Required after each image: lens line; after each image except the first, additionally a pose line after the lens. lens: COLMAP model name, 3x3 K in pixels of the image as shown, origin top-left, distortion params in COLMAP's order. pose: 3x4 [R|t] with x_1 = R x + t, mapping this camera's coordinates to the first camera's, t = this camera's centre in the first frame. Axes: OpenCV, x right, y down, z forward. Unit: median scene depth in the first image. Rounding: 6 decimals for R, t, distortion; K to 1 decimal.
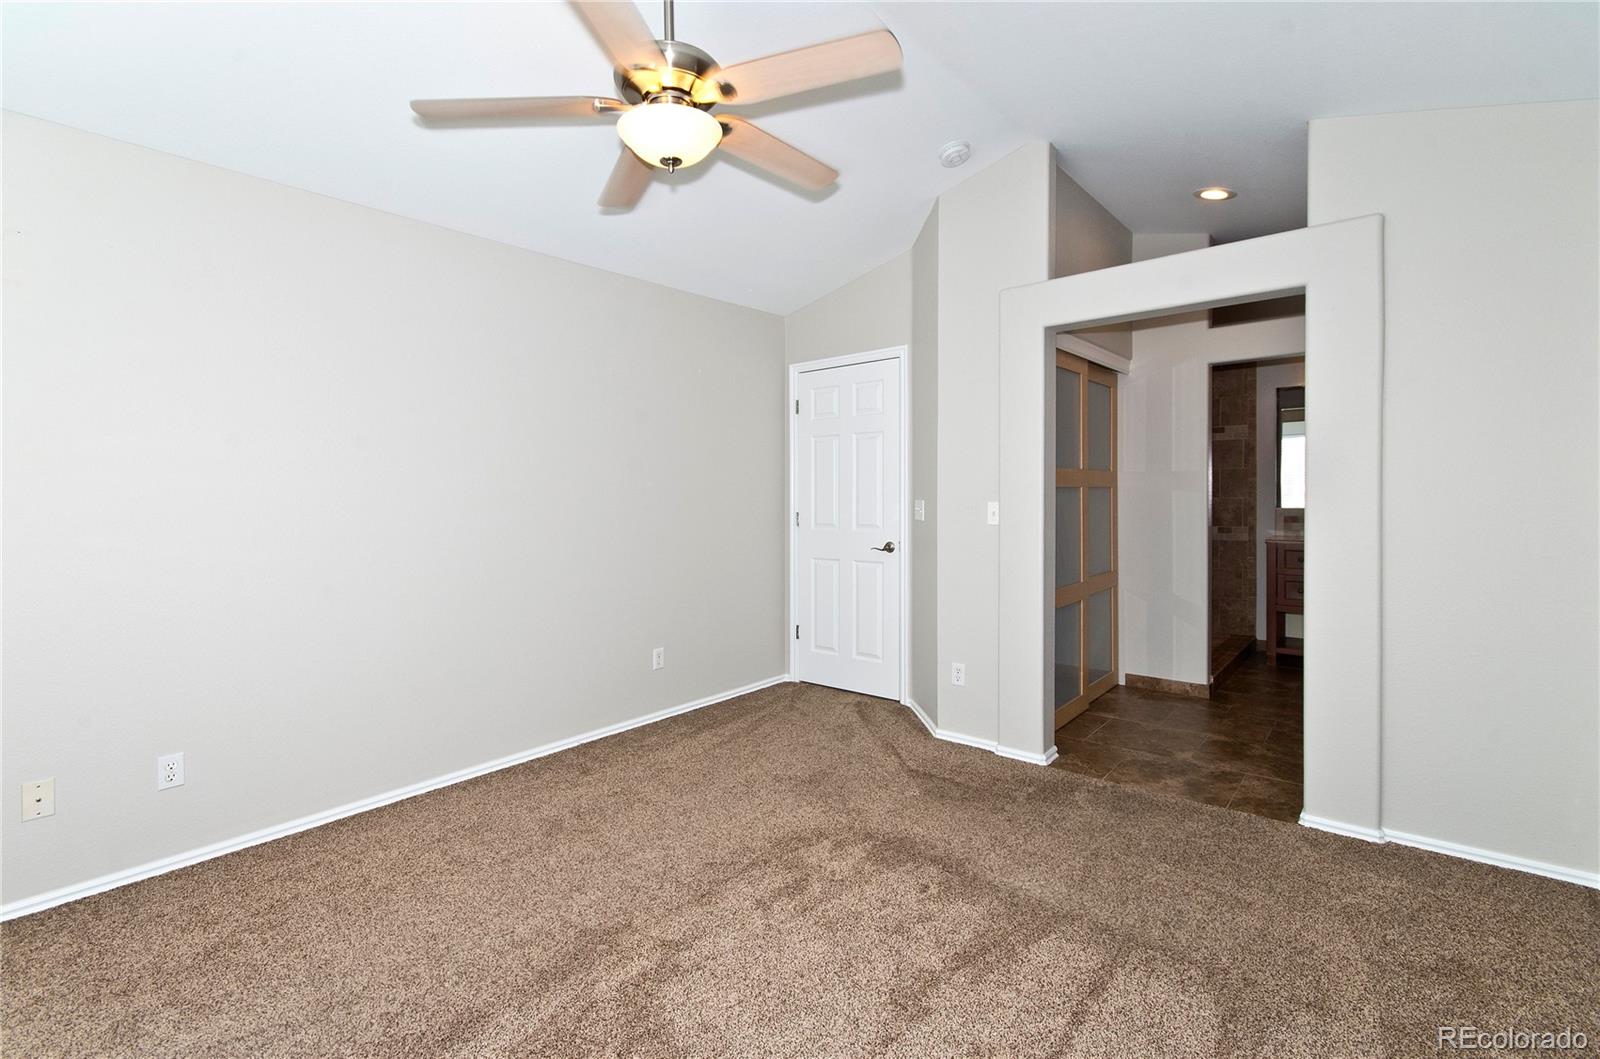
lens RADIAL K [[727.5, 0, 800.4], [0, 727.5, 489.2], [0, 0, 1]] dist [0.004067, 0.000177]
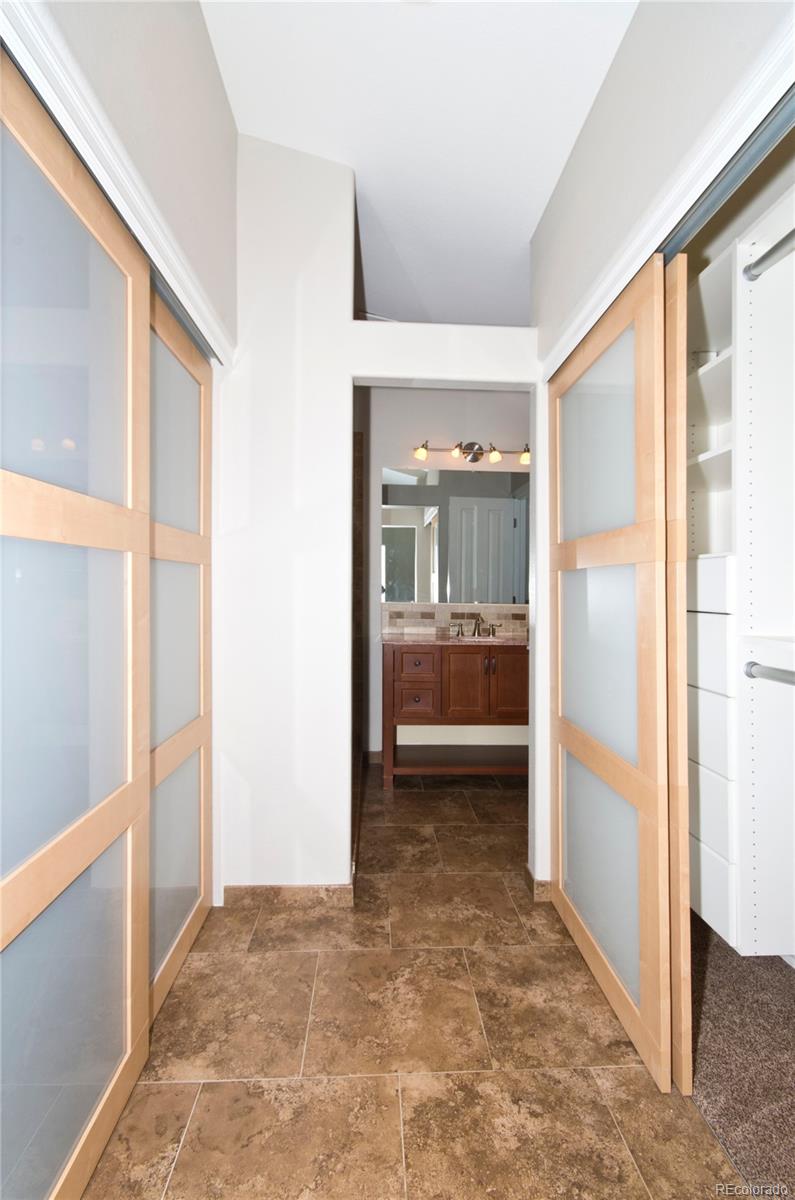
lens RADIAL K [[545.6, 0, 398.5], [0, 545.6, 591.1], [0, 0, 1]] dist [0.004067, 0.000177]
pose [[0.731103, -0.003070, 0.682260, 0.258573], [-0.001987, 0.999976, 0.006628, 0.012939], [-0.682264, -0.006201, 0.731080, 0.605190]]
